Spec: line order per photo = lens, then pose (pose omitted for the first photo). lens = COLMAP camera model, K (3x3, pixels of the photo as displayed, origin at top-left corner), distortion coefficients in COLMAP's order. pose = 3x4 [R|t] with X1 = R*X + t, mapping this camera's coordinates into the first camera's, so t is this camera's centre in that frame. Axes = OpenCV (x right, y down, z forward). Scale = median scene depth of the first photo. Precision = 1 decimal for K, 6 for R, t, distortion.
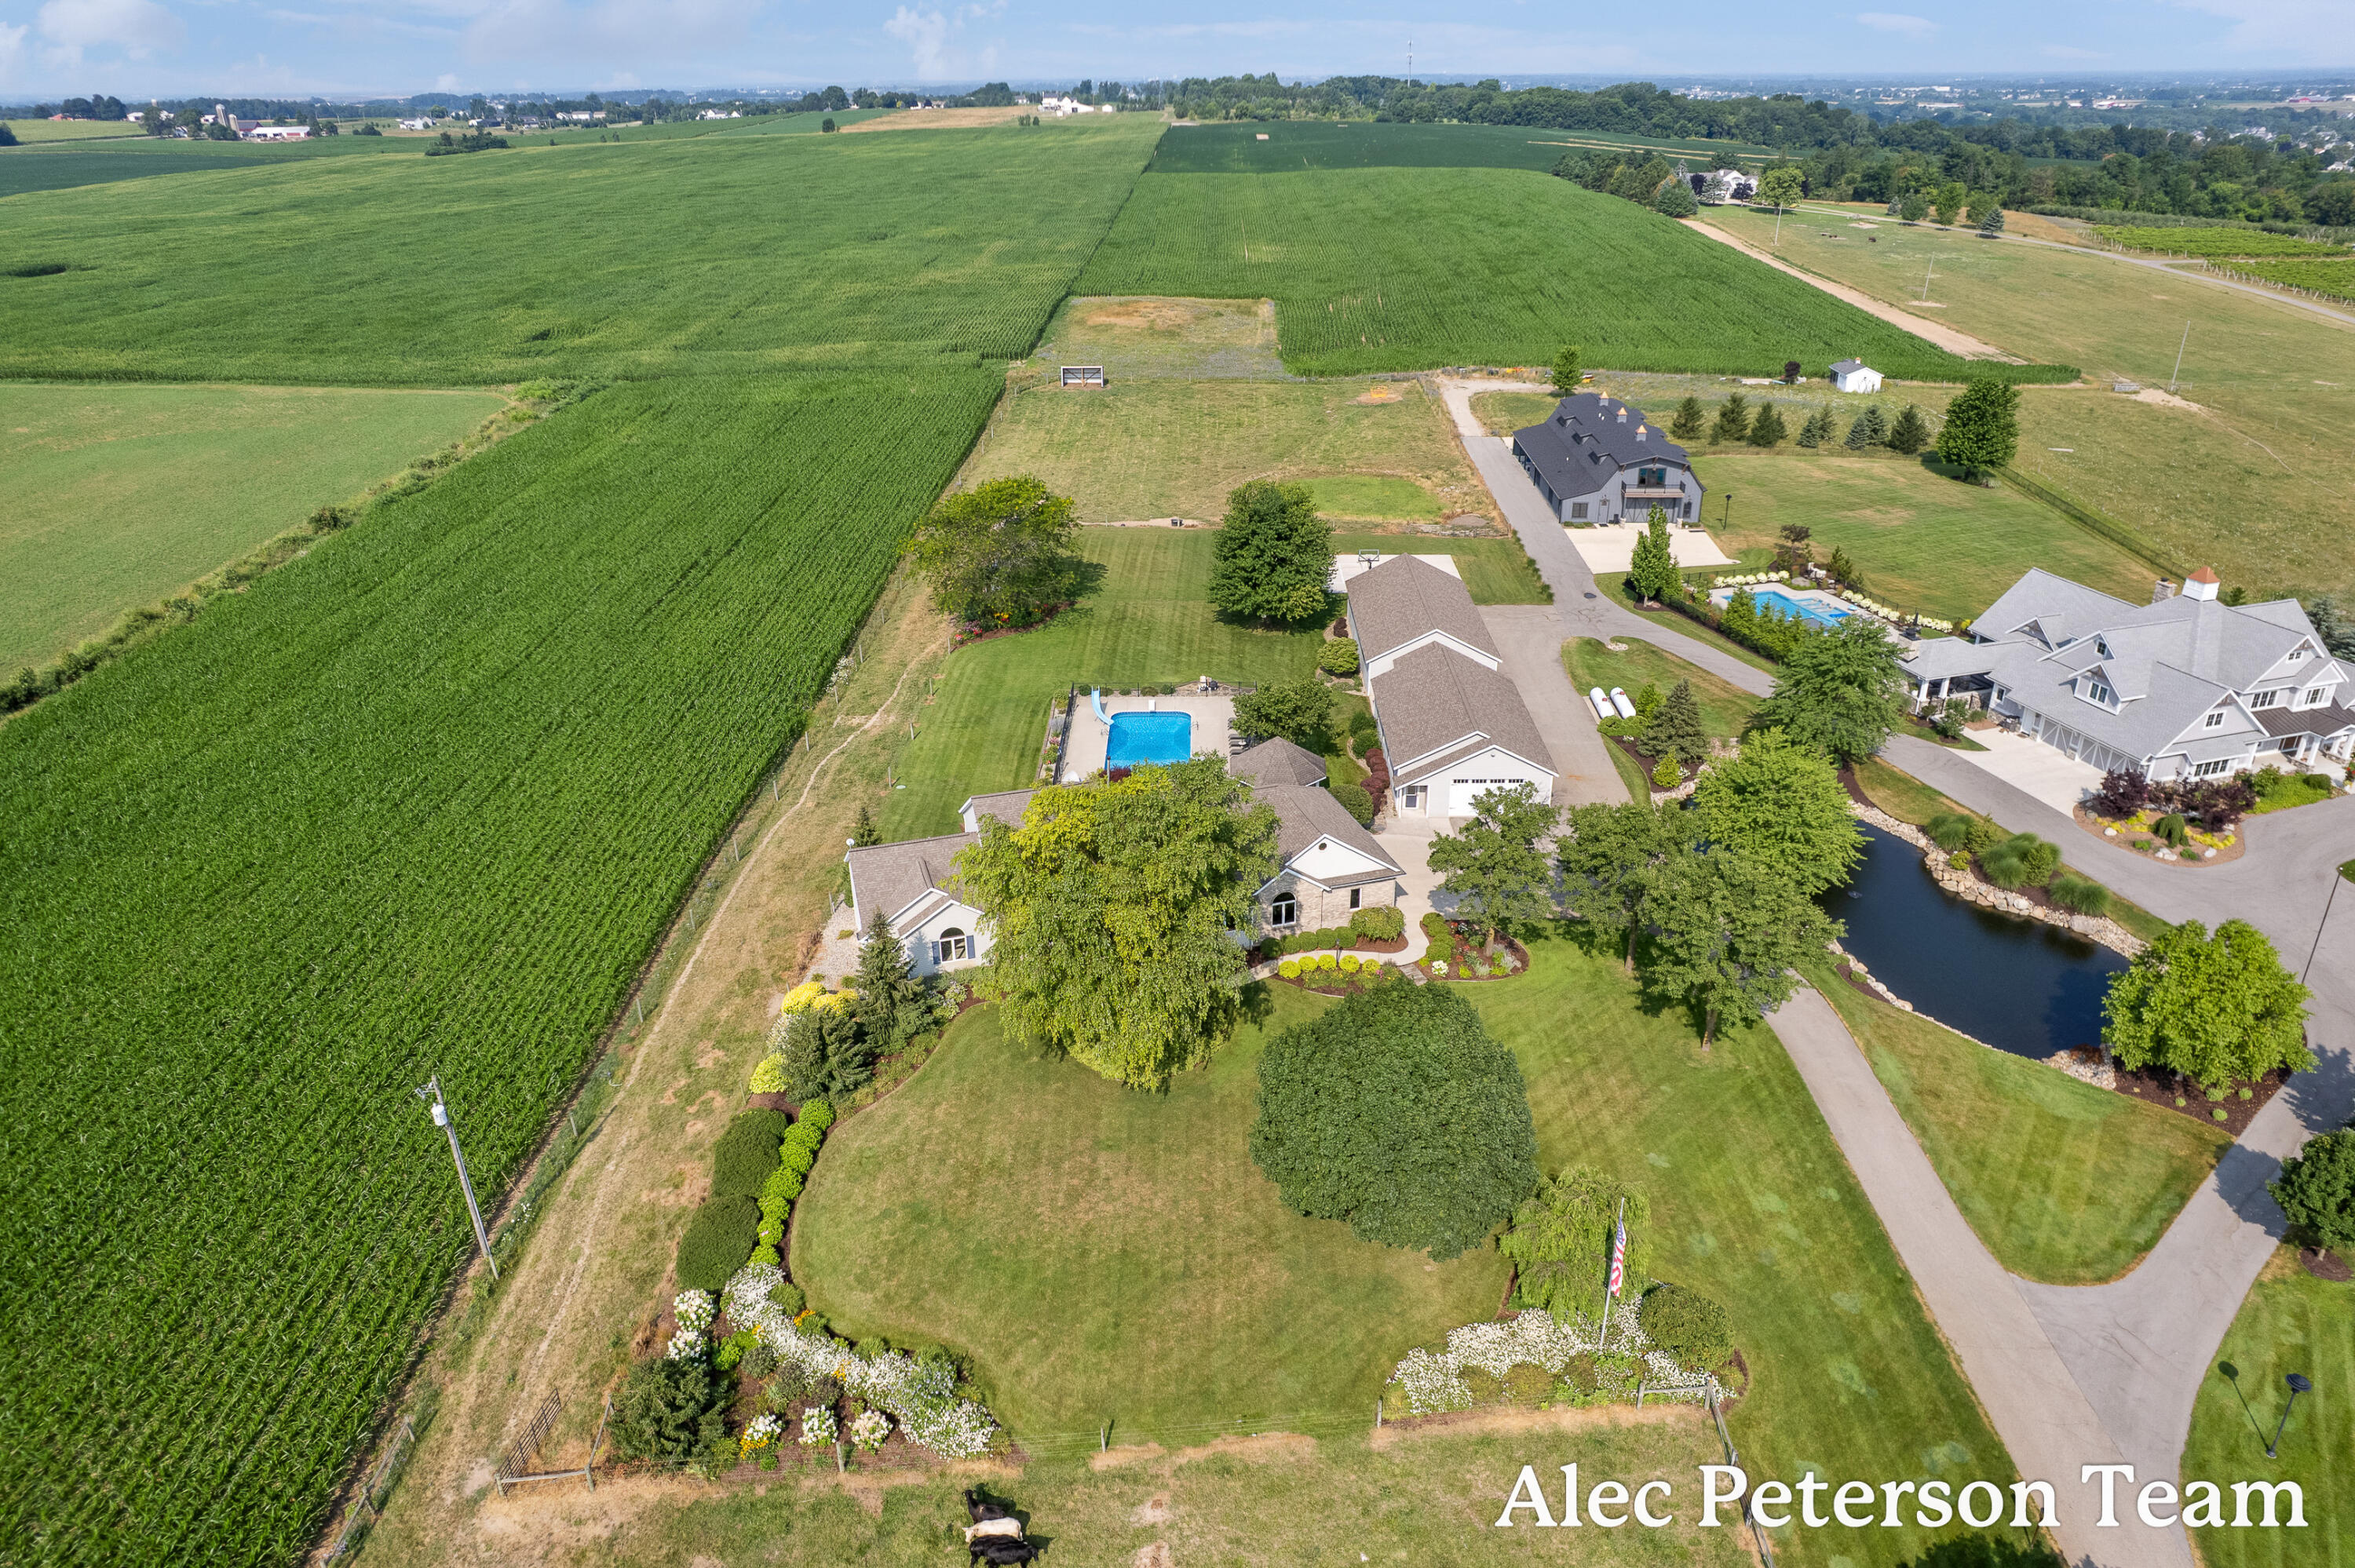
lens RADIAL K [[1558.2, 0, 1191.4], [0, 1558.2, 780.0], [0, 0, 1]] dist [-0.069599, 0.061647]
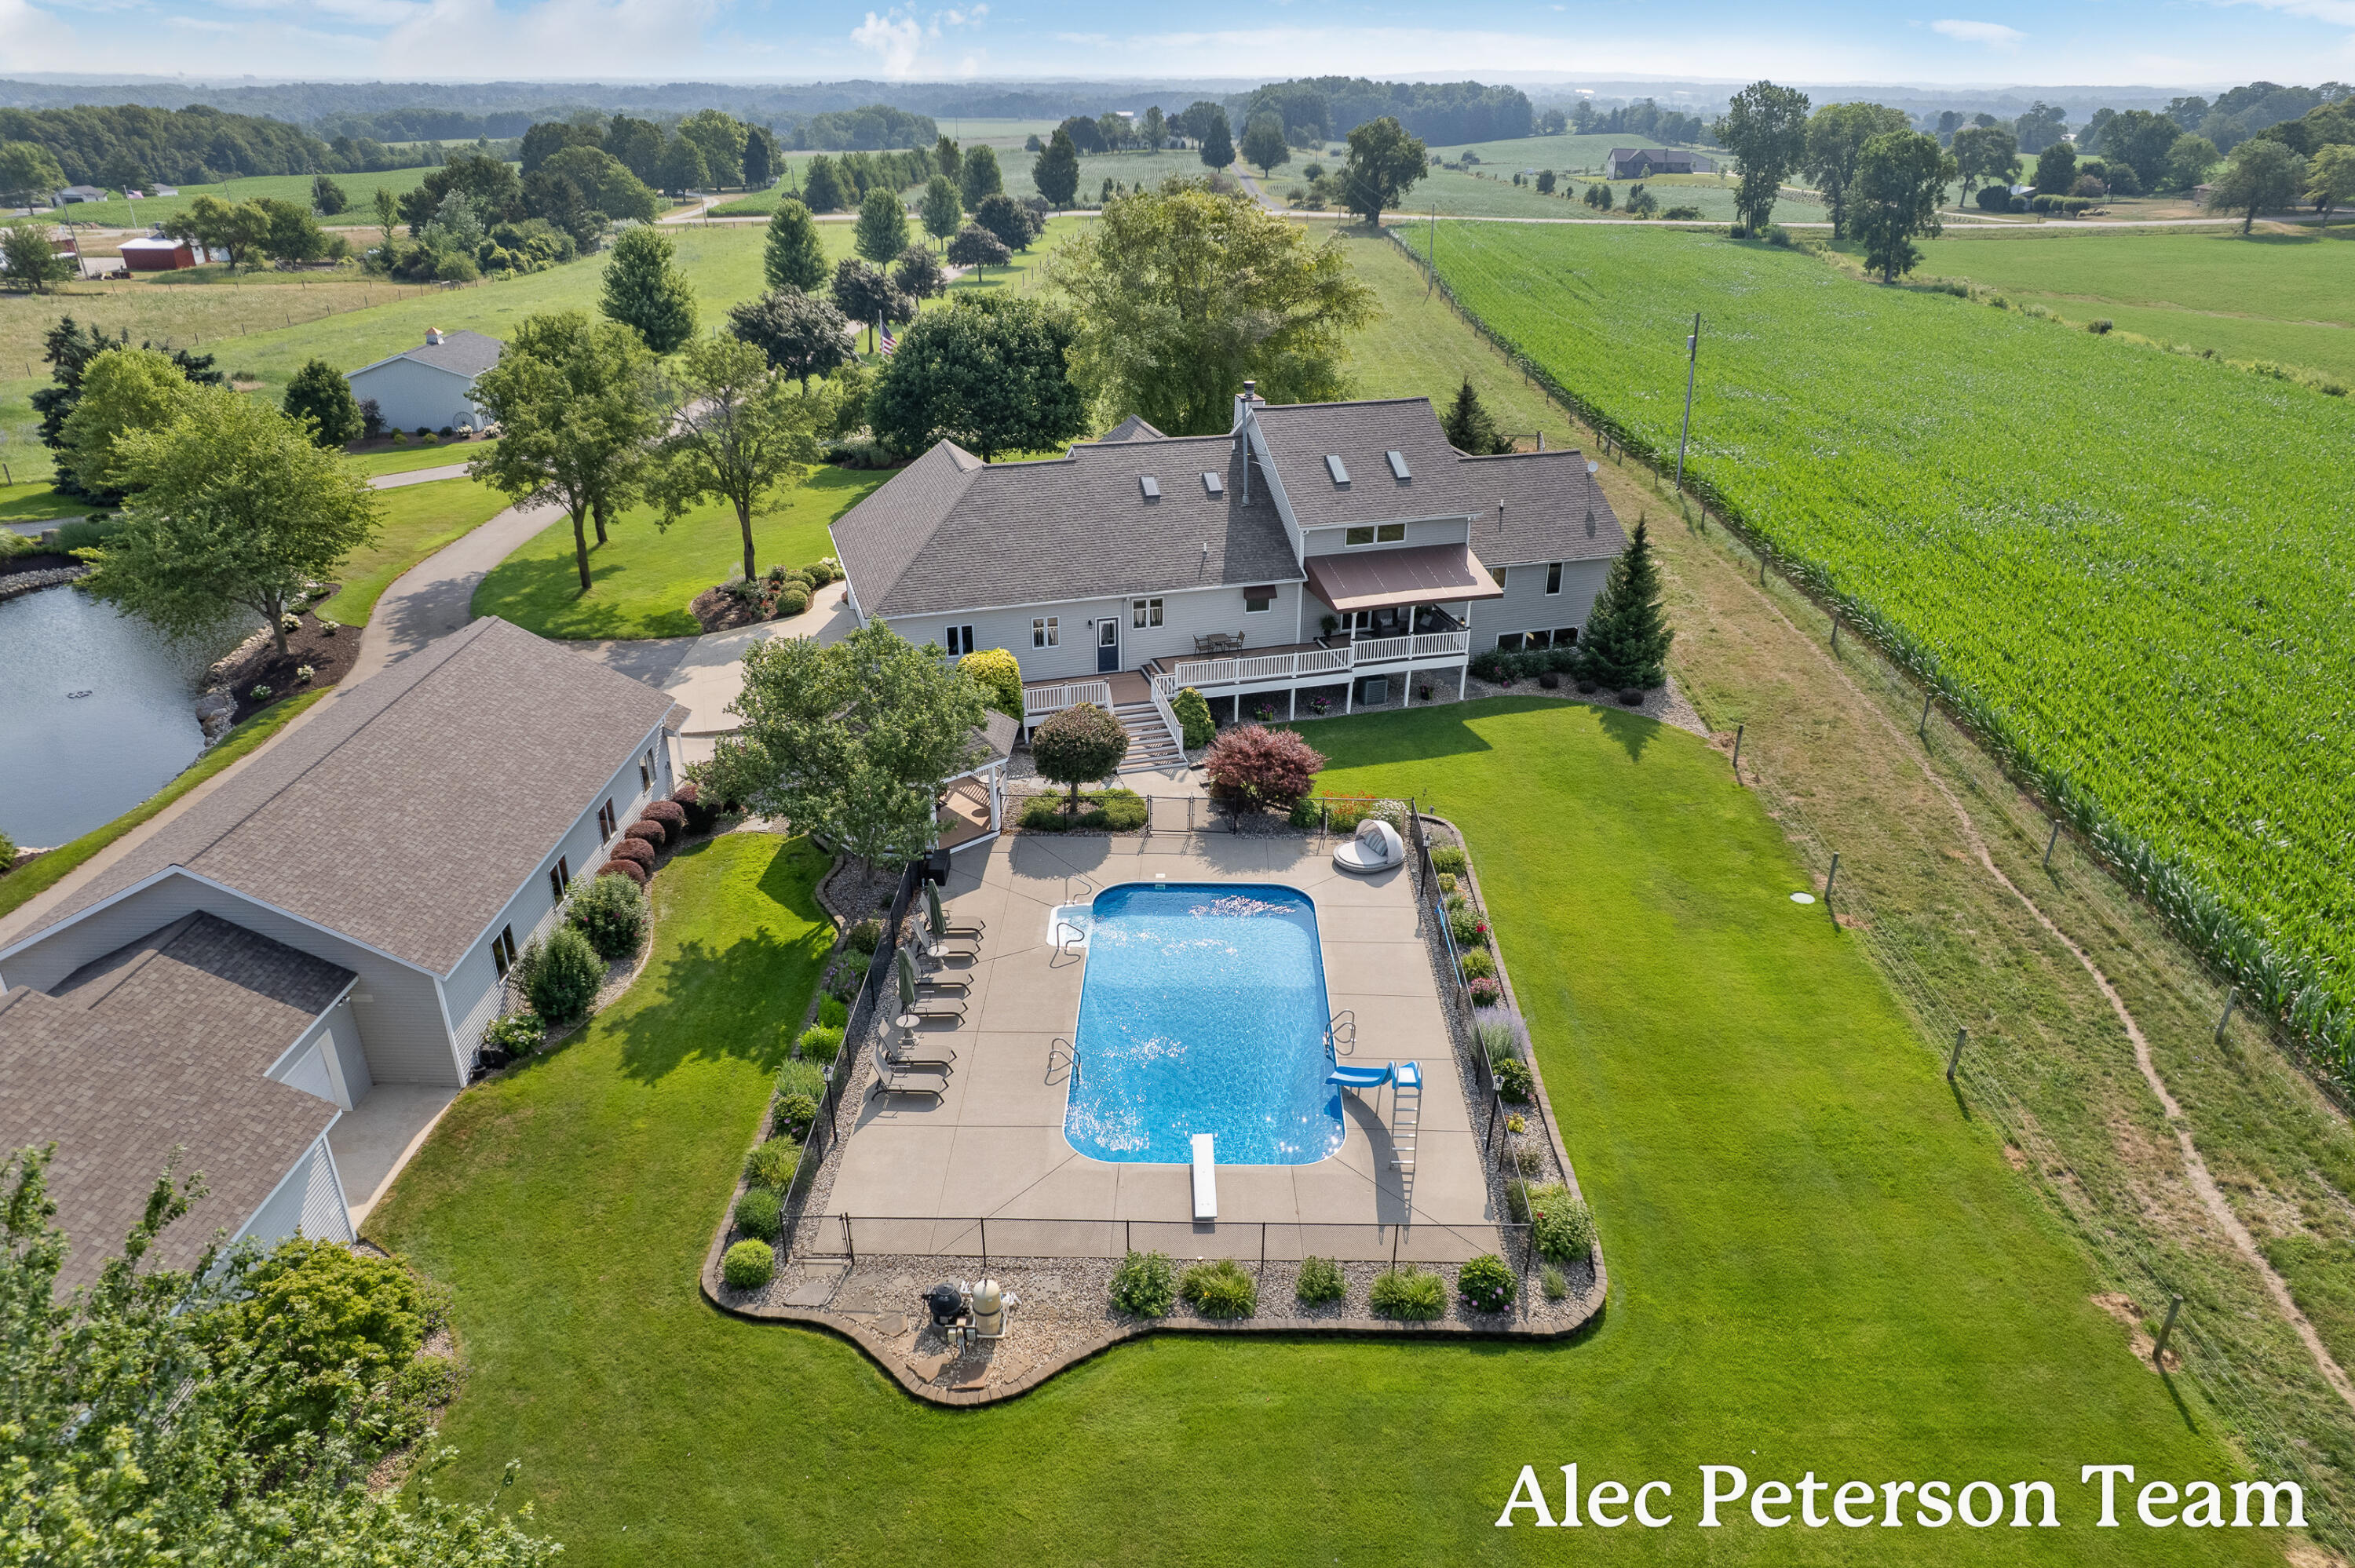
lens RADIAL K [[1535.9, 0, 1186.5], [0, 1535.9, 786.2], [0, 0, 1]] dist [-0.085224, 0.077208]
pose [[-0.999965, 0.002812, 0.007920, -0.020833], [0.007878, 0.641716, 0.766902, -0.248568], [-0.002926, 0.766937, -0.641716, 0.946592]]
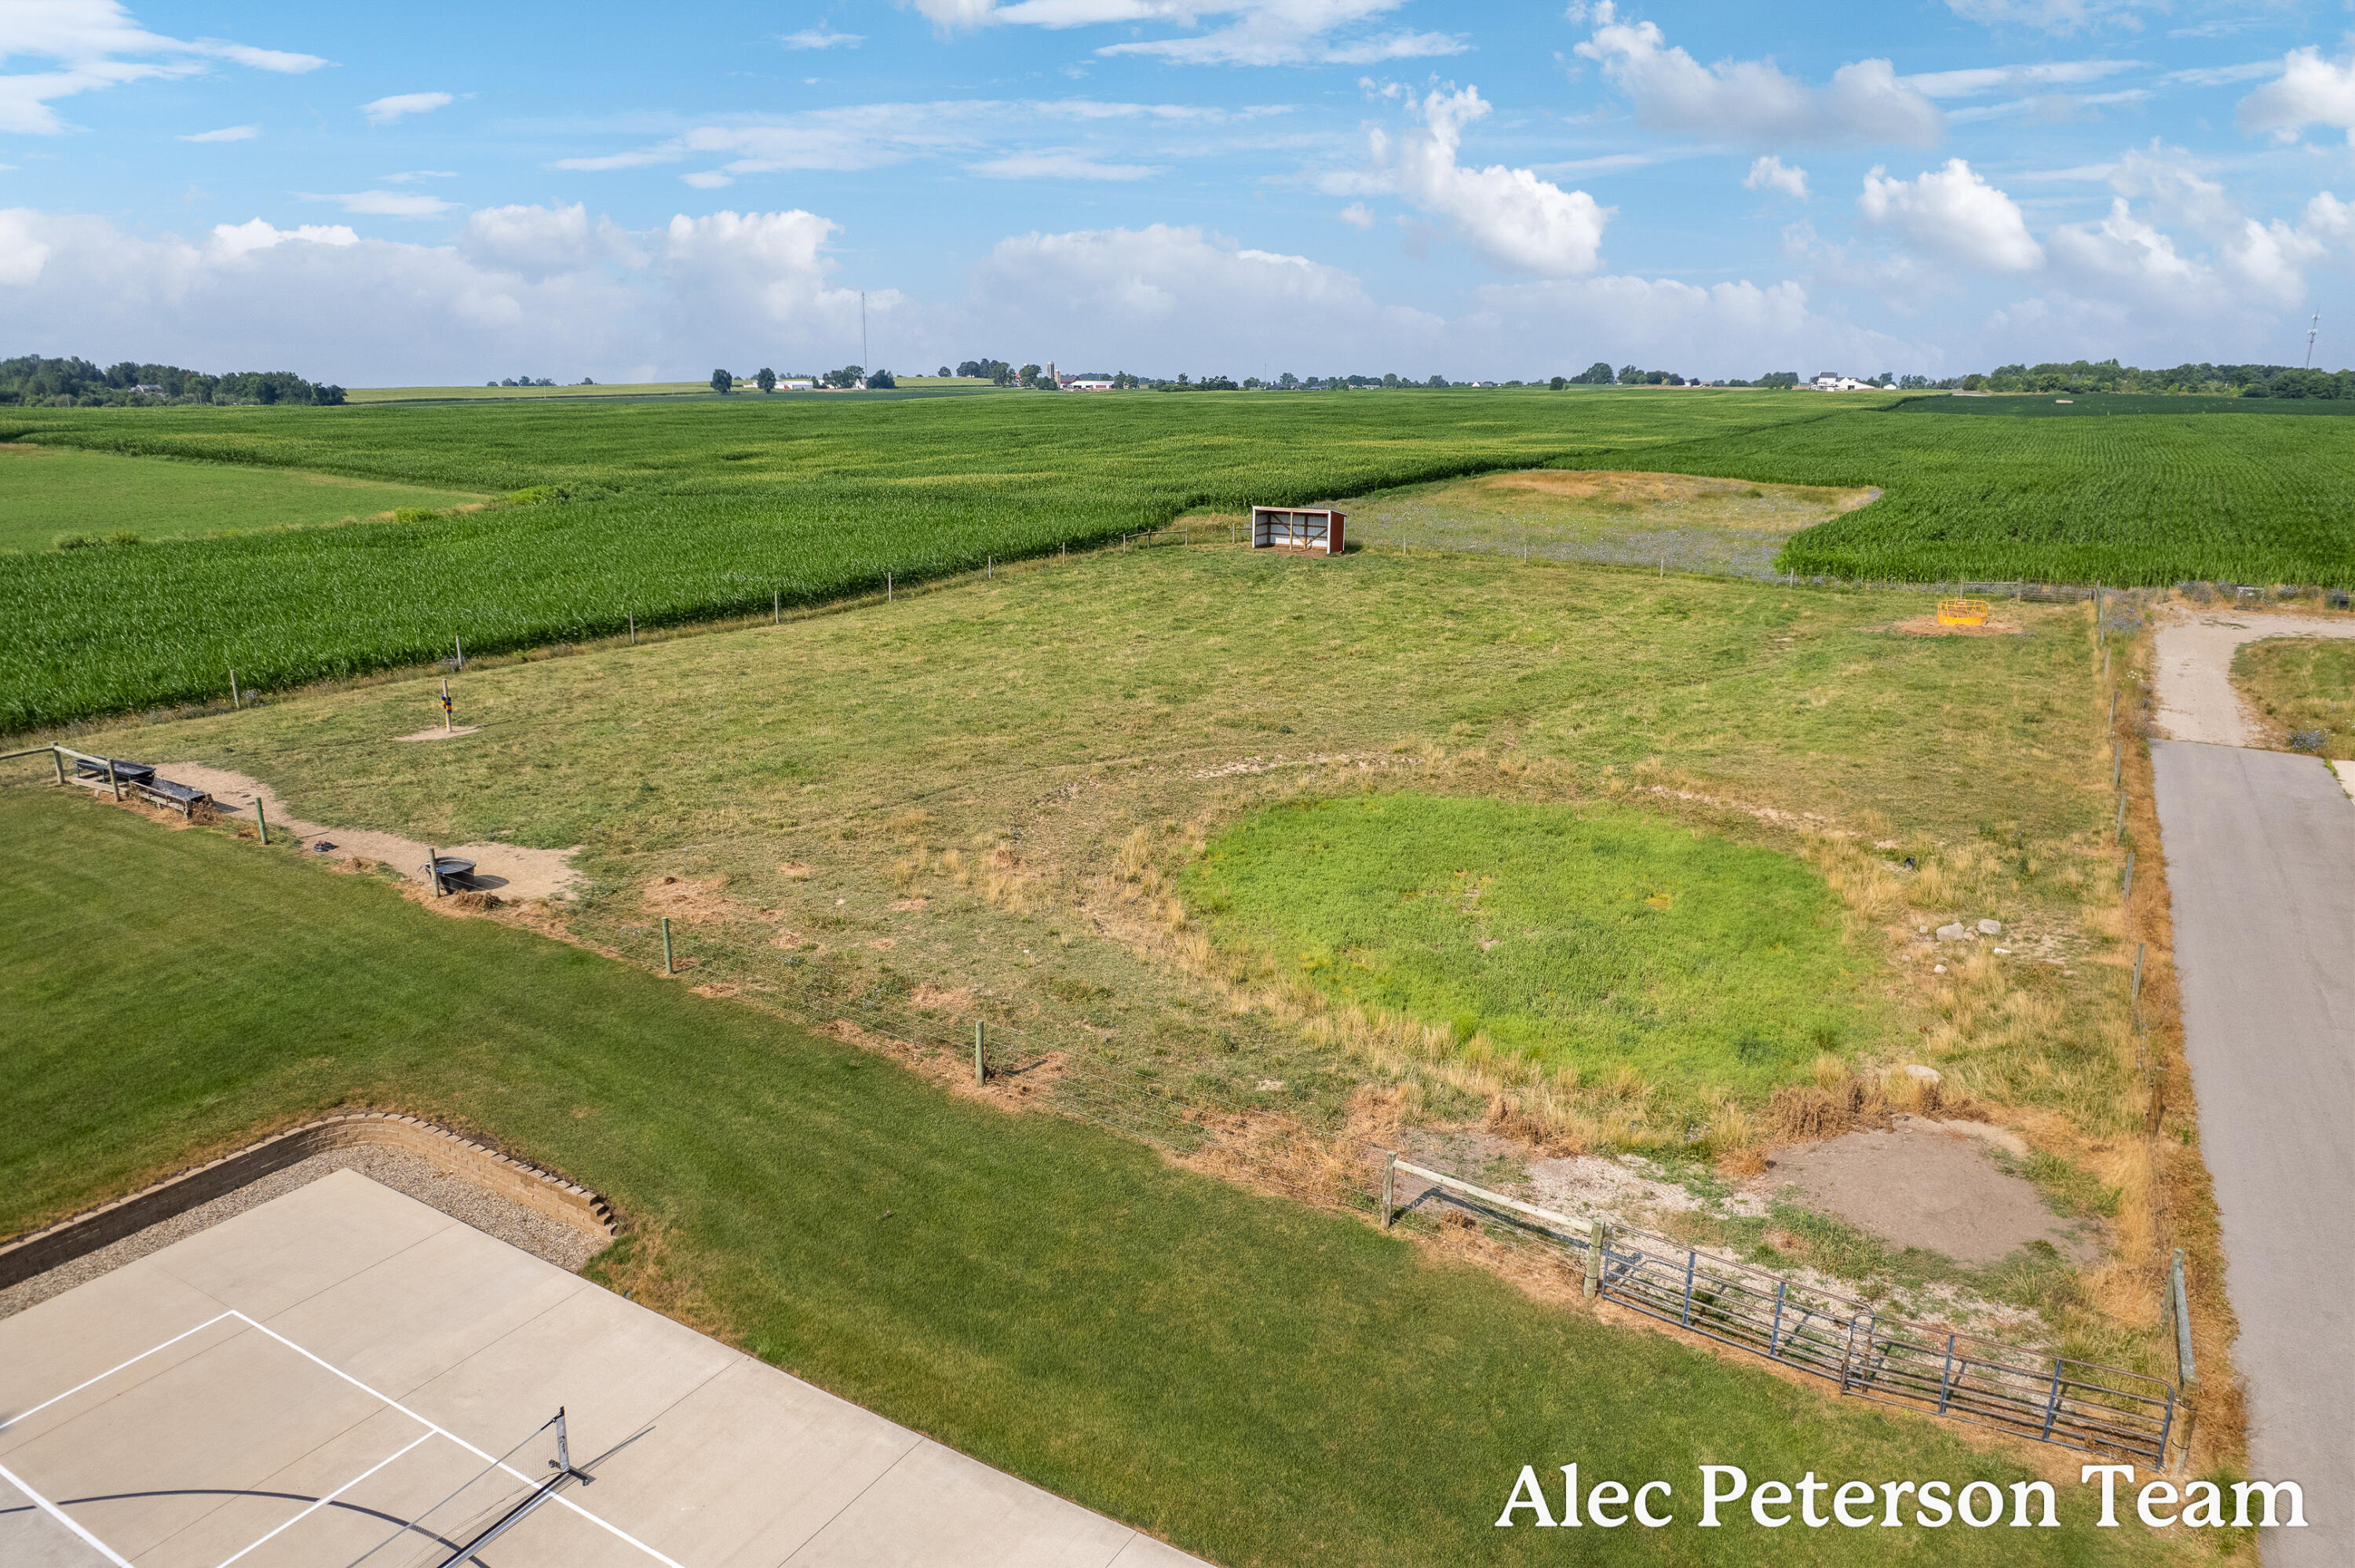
lens RADIAL K [[1502.6, 0, 1177.5], [0, 1502.6, 784.0], [0, 0, 1]] dist [-0.058807, 0.035575]
pose [[0.868879, 0.143975, -0.473624, 0.212580], [-0.222733, 0.968155, -0.114305, -0.205242], [0.442085, 0.204809, 0.873278, 0.988105]]
